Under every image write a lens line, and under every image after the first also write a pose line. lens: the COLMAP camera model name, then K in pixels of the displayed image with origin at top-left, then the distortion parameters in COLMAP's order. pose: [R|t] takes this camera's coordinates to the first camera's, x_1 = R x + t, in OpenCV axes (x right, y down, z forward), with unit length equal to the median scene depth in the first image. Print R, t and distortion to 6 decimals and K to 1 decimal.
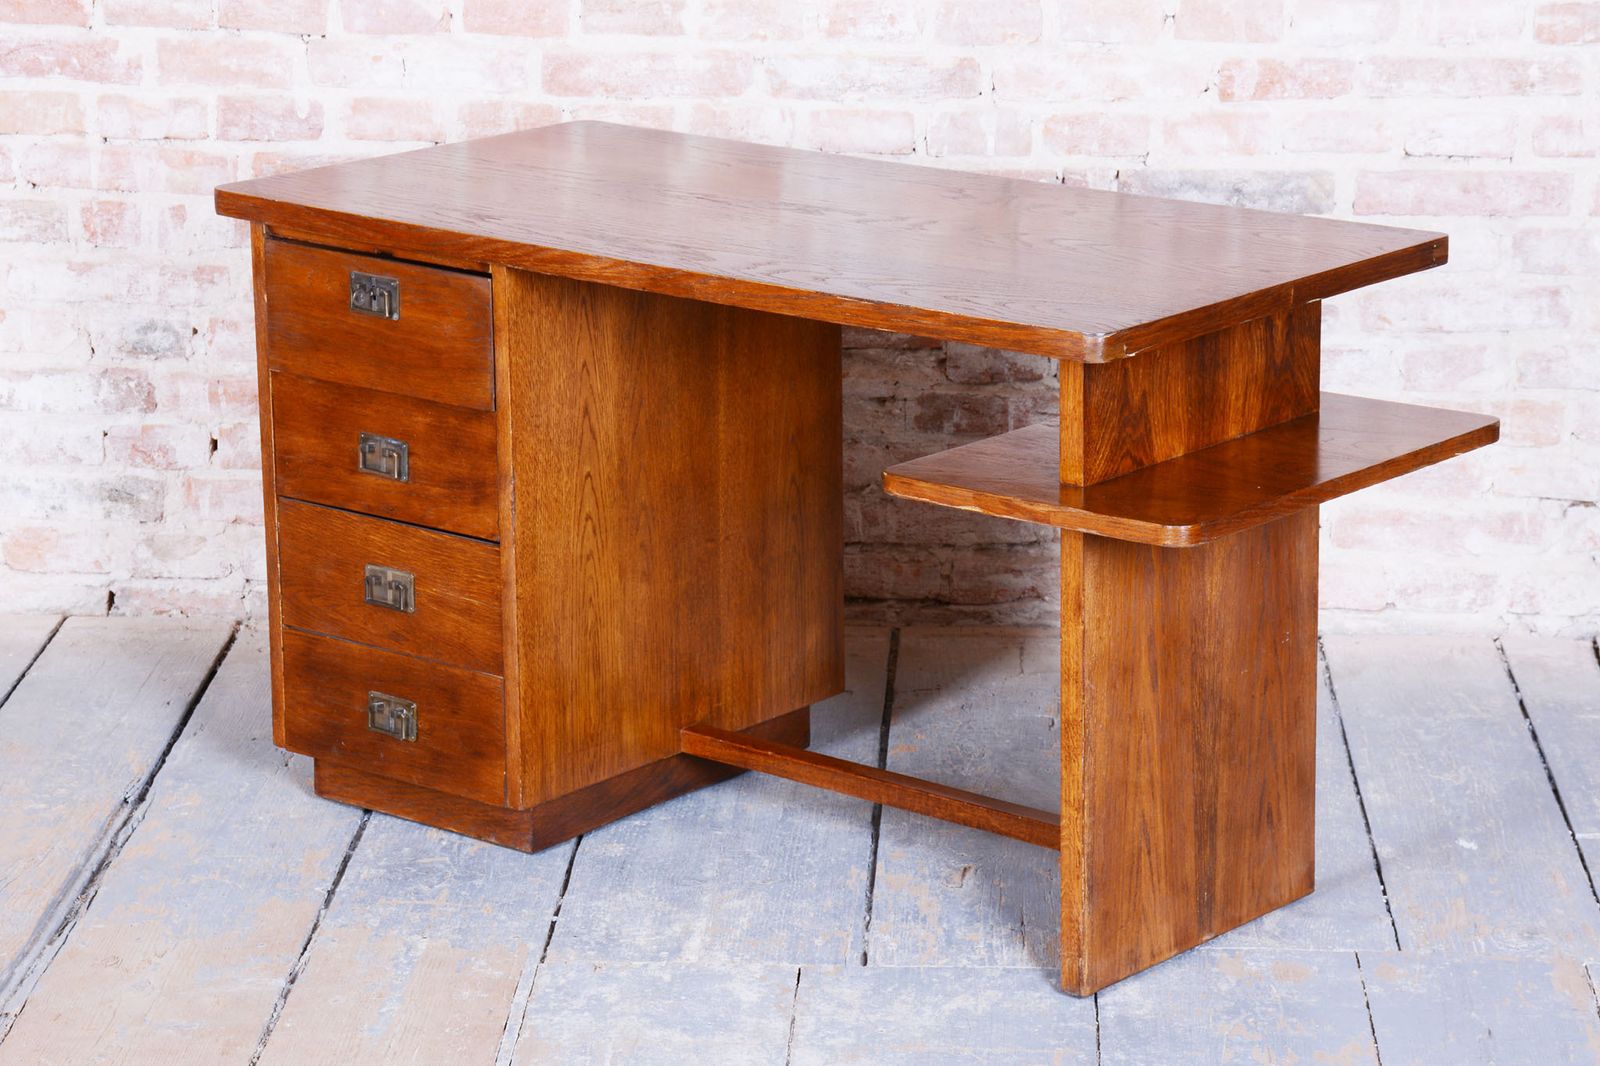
lens RADIAL K [[4340.7, 0, 800.0], [0, 4340.7, 533.0], [0, 0, 1]] dist [0.465742, 0.646034]
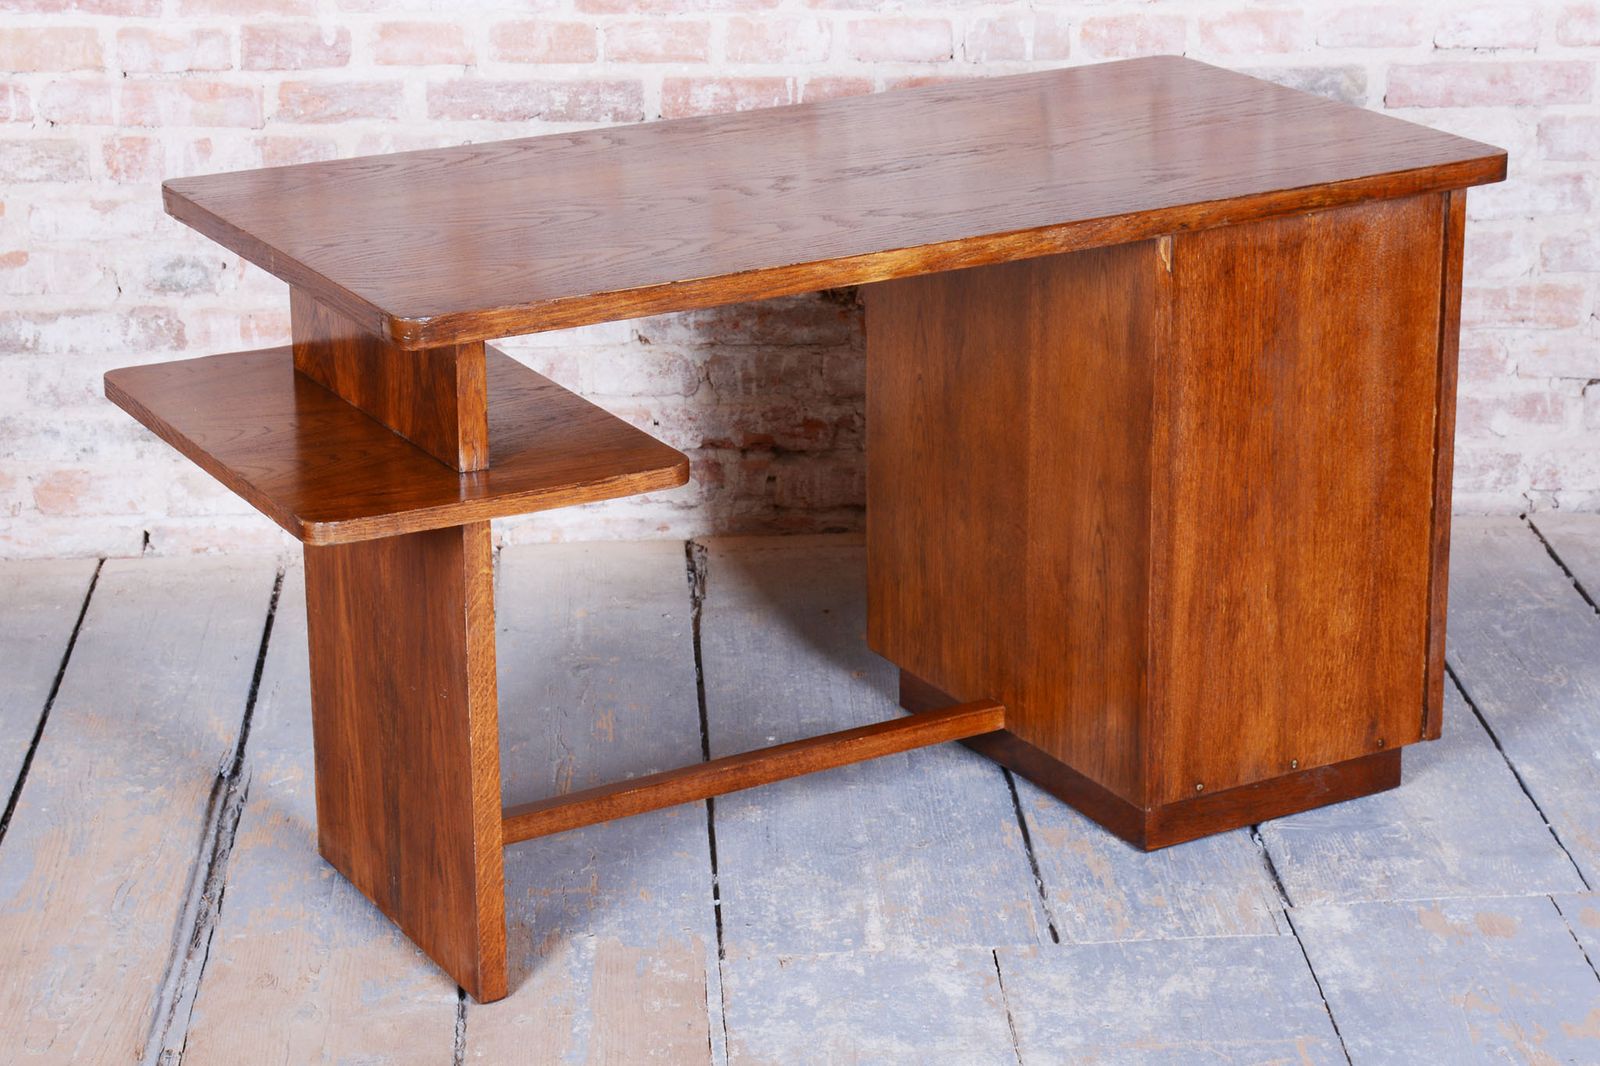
lens RADIAL K [[3620.6, 0, 865.0], [0, 3620.6, 487.9], [0, 0, 1]] dist [0.189424, 0.083311]
pose [[0.992708, -0.045785, 0.111512, -0.090909], [0.039240, 0.997415, 0.060200, -0.040825], [-0.113980, -0.055385, 0.991938, 0.177540]]
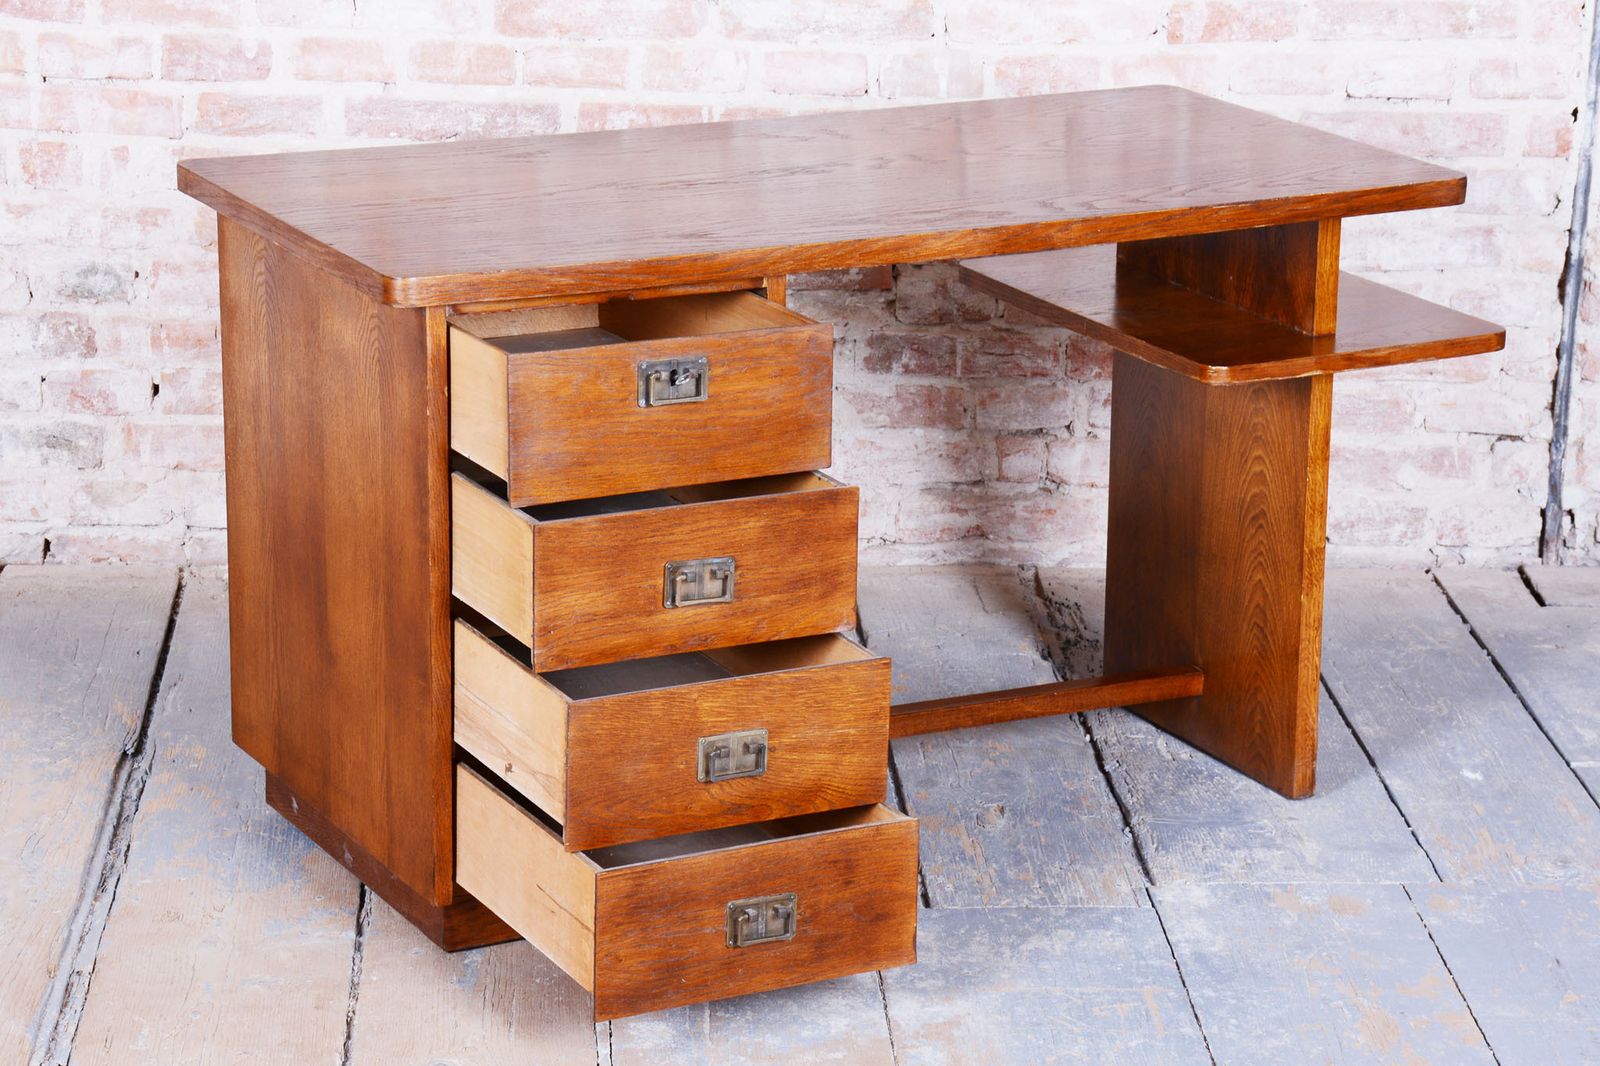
lens RADIAL K [[4292.8, 0, 800.0], [0, 4292.8, 533.0], [0, 0, 1]] dist [0.487607, 0.050844]
pose [[0.993942, -0.010888, 0.109363, -0.099606], [0.008910, 0.999788, 0.018560, -0.004899], [-0.109542, -0.017473, 0.993829, 0.012315]]
